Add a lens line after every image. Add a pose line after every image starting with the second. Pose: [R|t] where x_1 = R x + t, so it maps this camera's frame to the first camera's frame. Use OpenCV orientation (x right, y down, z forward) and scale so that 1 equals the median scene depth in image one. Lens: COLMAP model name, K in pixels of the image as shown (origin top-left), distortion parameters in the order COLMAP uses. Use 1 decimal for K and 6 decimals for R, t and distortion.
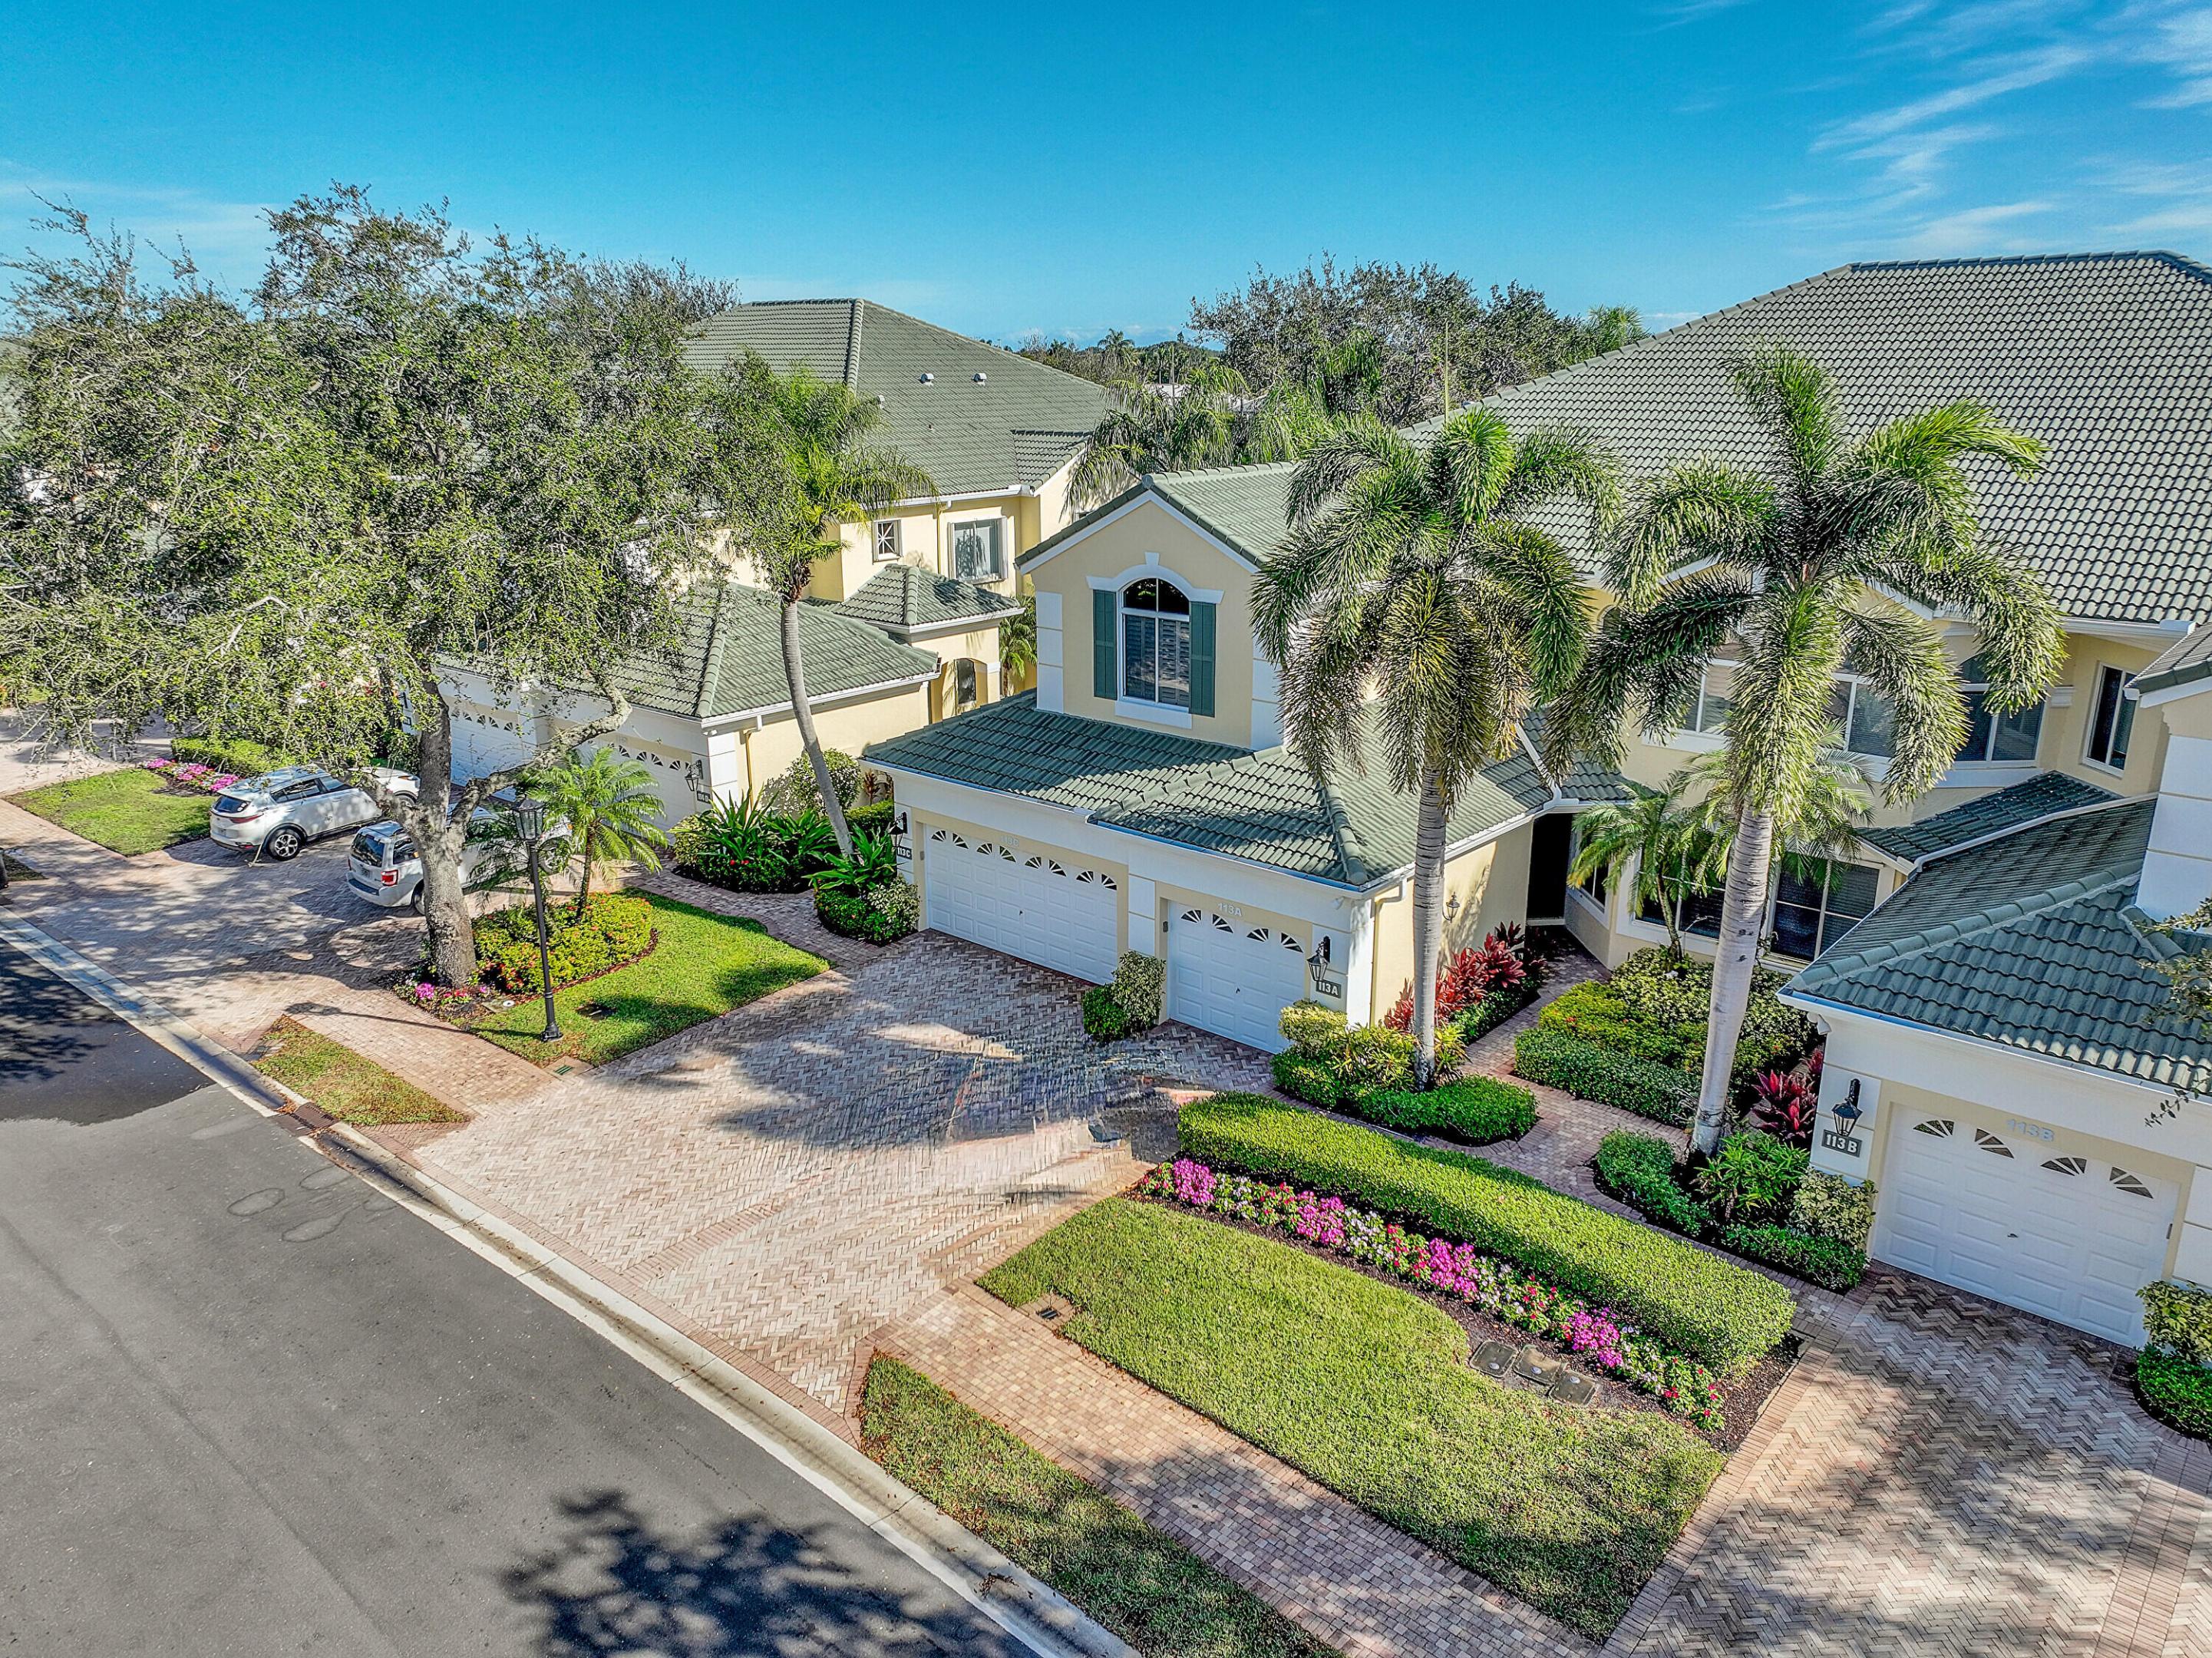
lens RADIAL K [[1542.1, 0, 1107.8], [0, 1542.1, 822.8], [0, 0, 1]] dist [-0.005793, 0.013944]
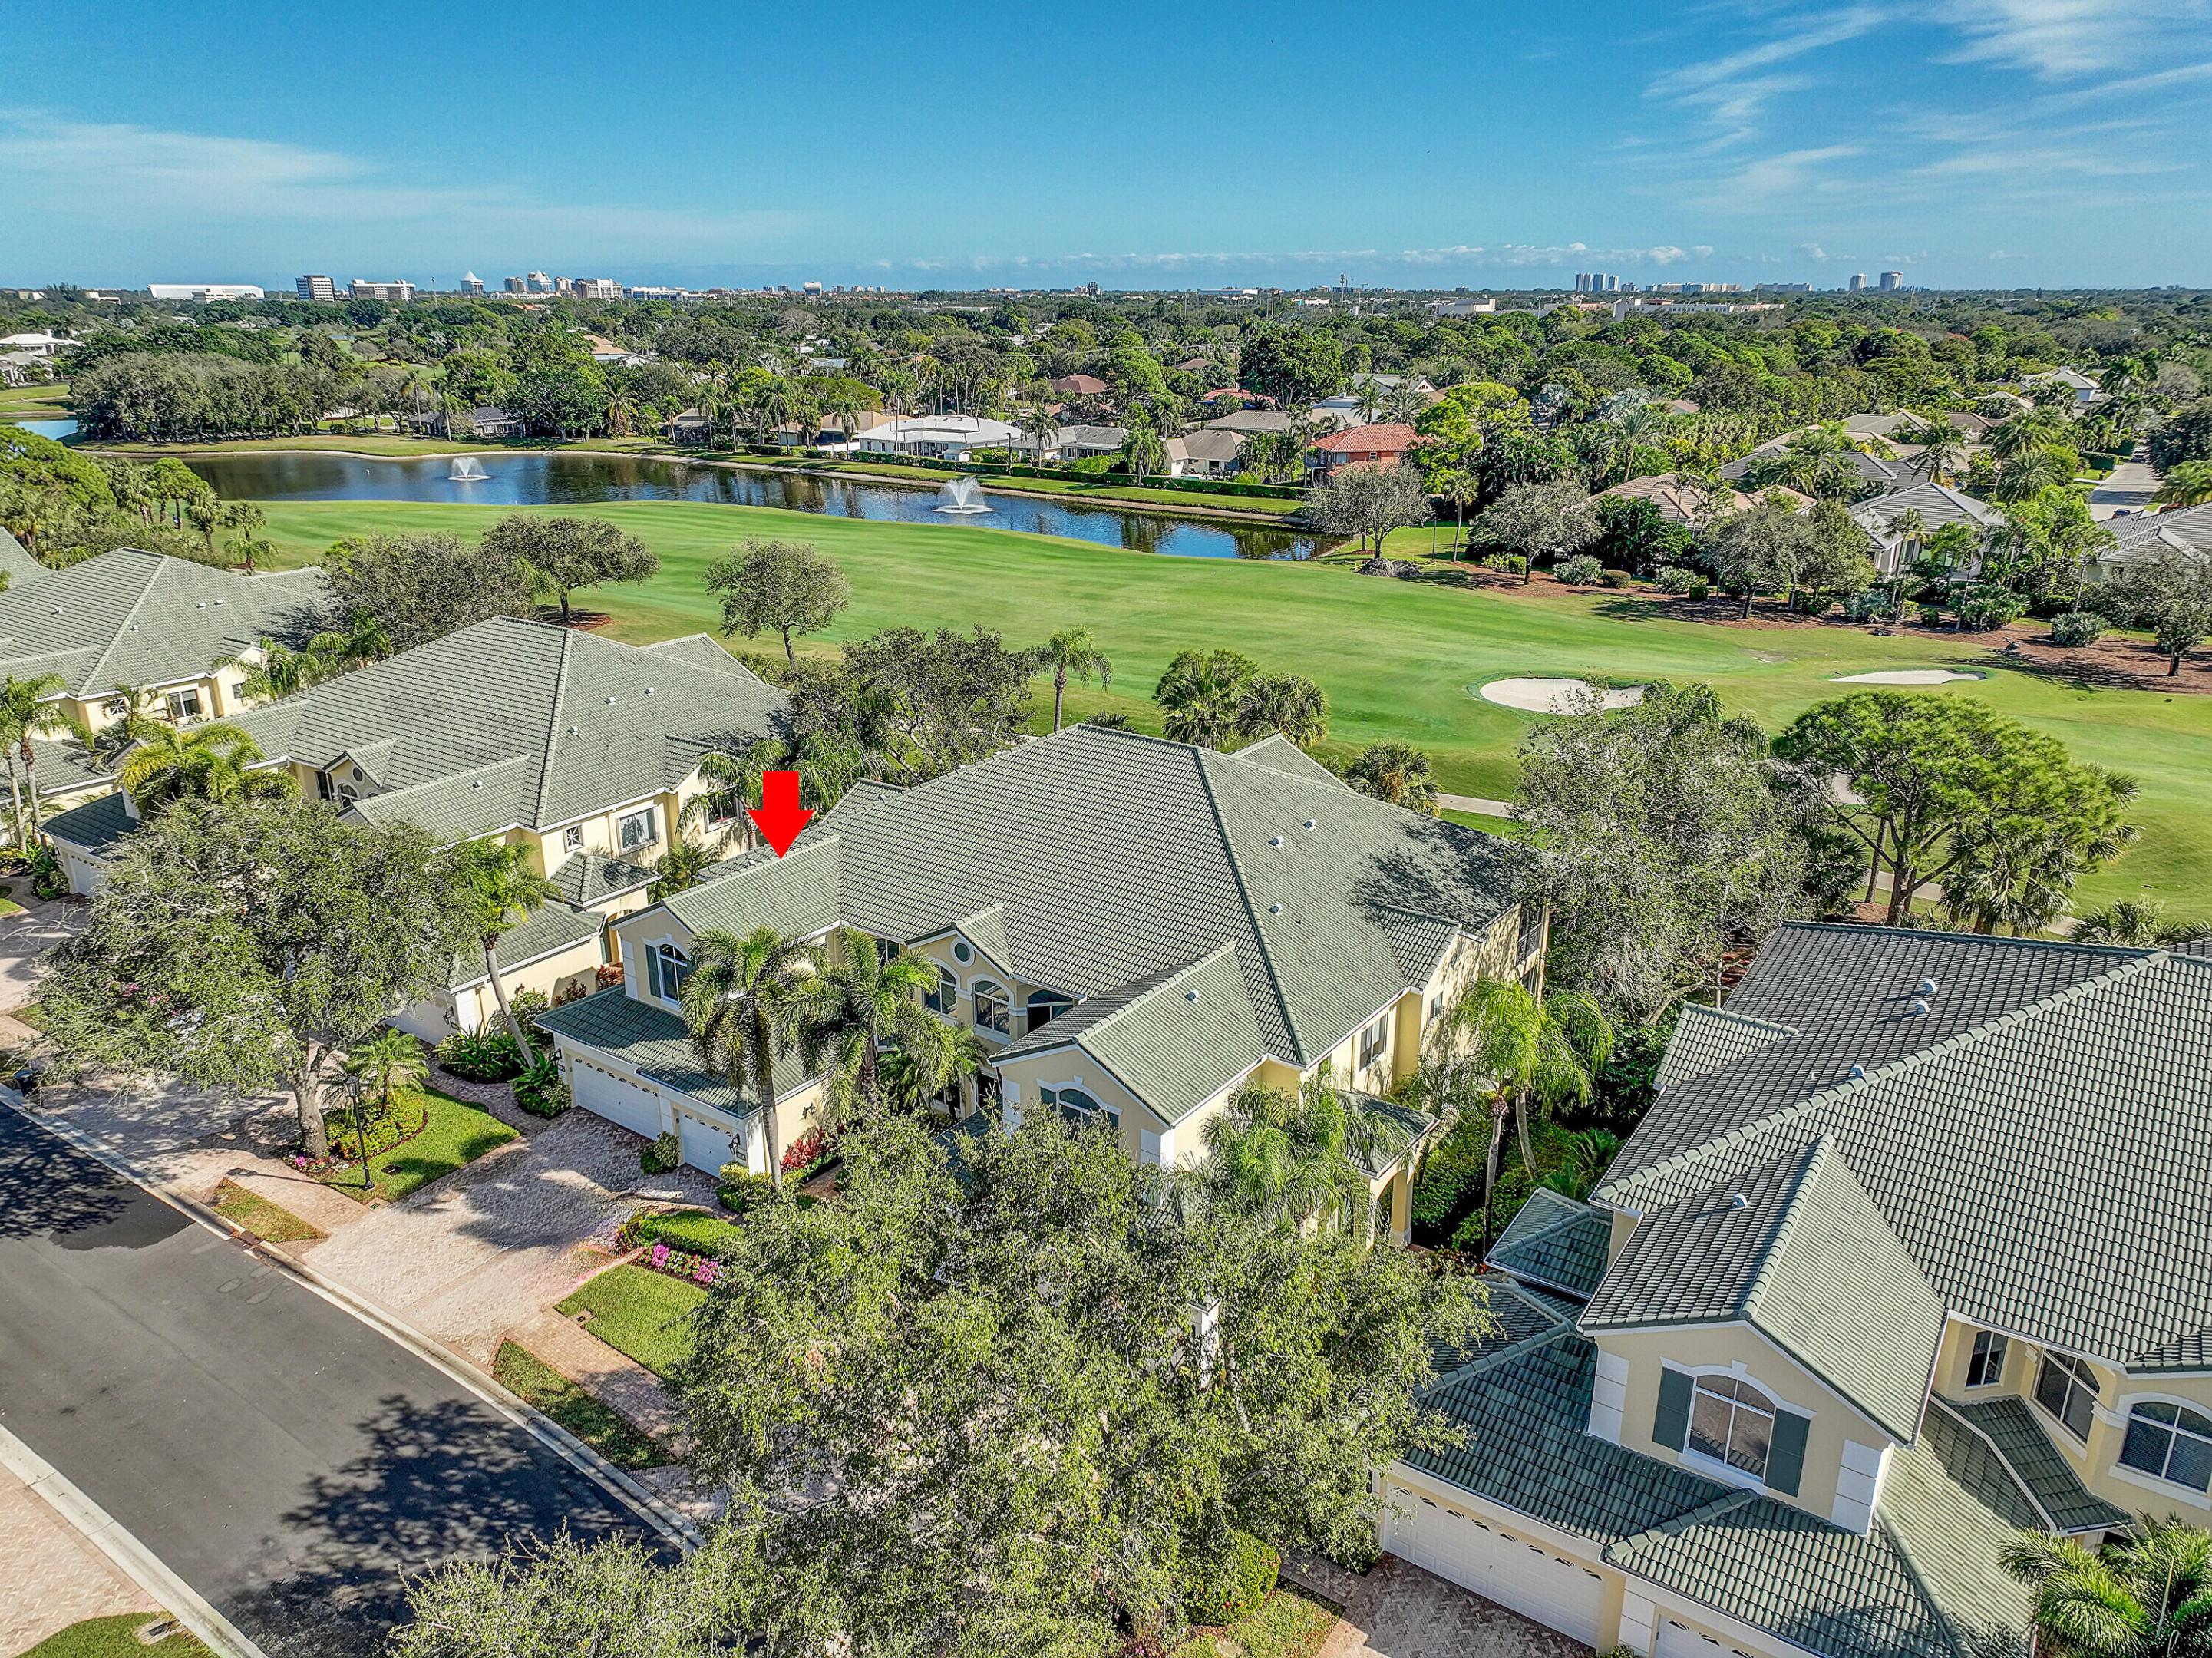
lens RADIAL K [[1542.1, 0, 1115.8], [0, 1542.1, 851.3], [0, 0, 1]] dist [-0.005793, 0.013944]
pose [[0.995620, -0.030391, 0.088418, 0.442562], [0.025096, 0.997859, 0.060400, -0.395028], [-0.090065, -0.057916, 0.994251, -1.055790]]
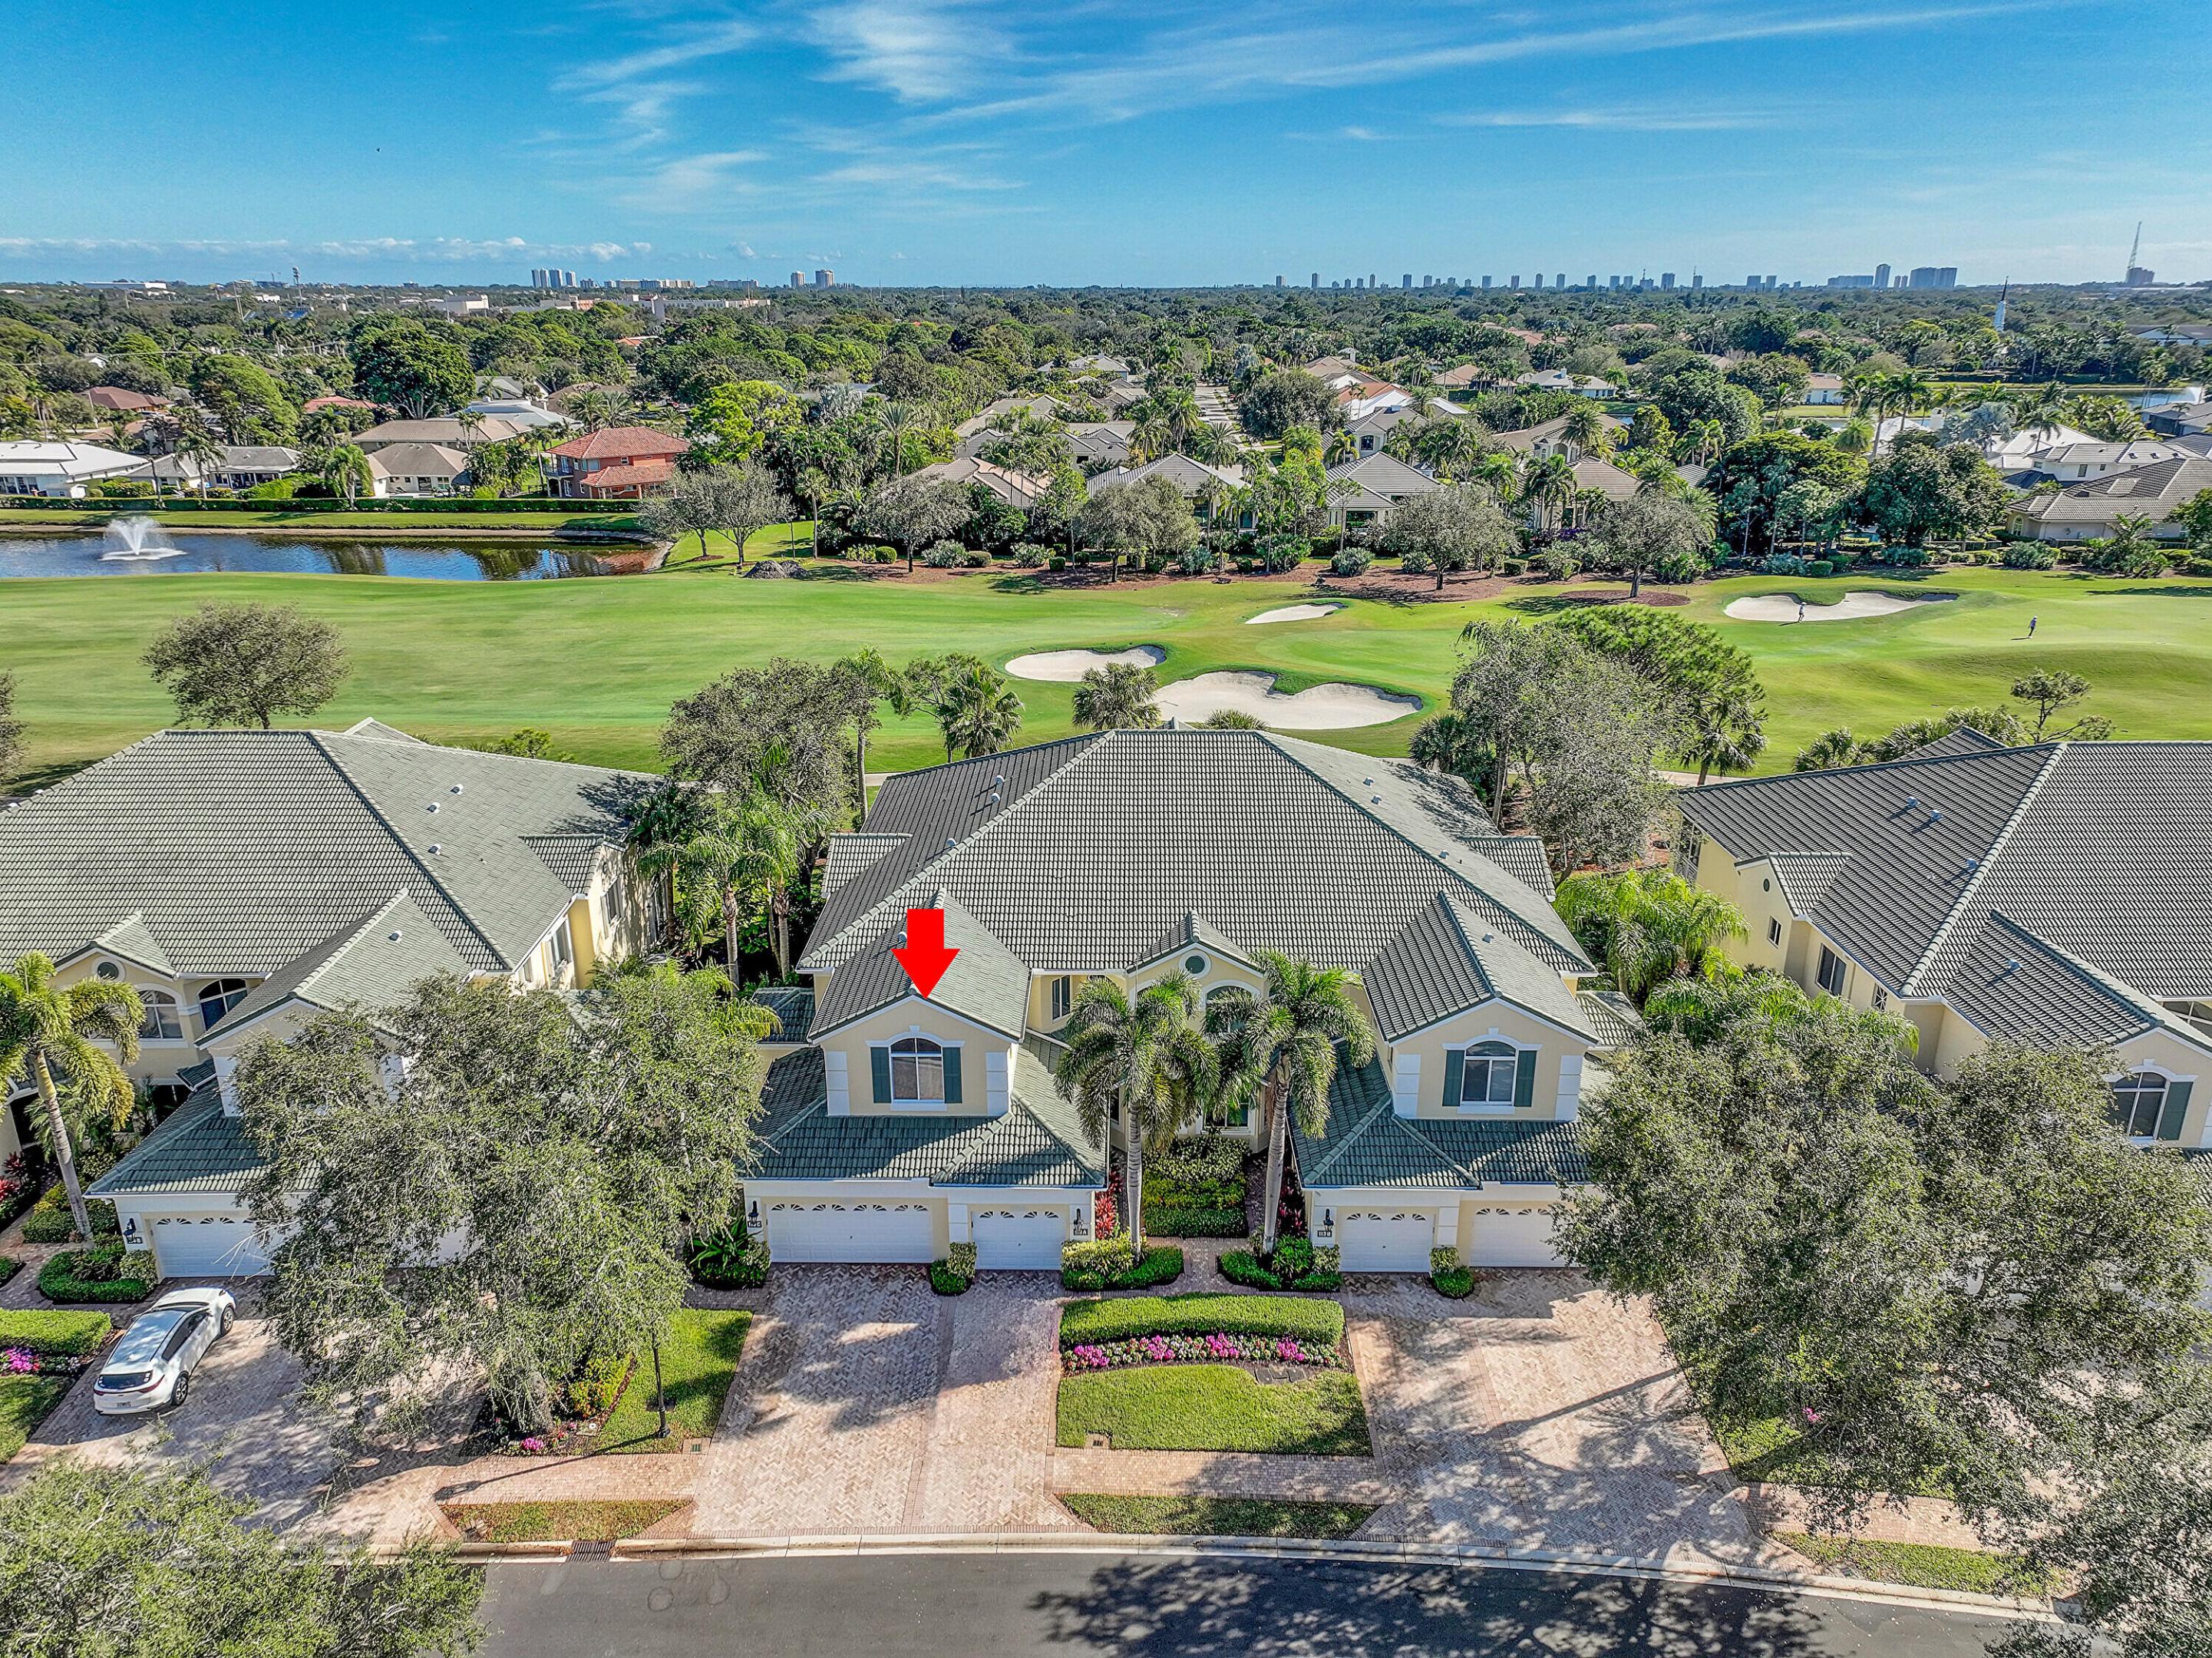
lens RADIAL K [[1532.0, 0, 1083.5], [0, 1532.0, 863.6], [0, 0, 1]] dist [0.001180, 0.008773]
pose [[0.758187, -0.226277, 0.611516, -0.875409], [0.182788, 0.974008, 0.133779, -0.567364], [-0.625892, 0.010349, 0.779841, -0.506833]]
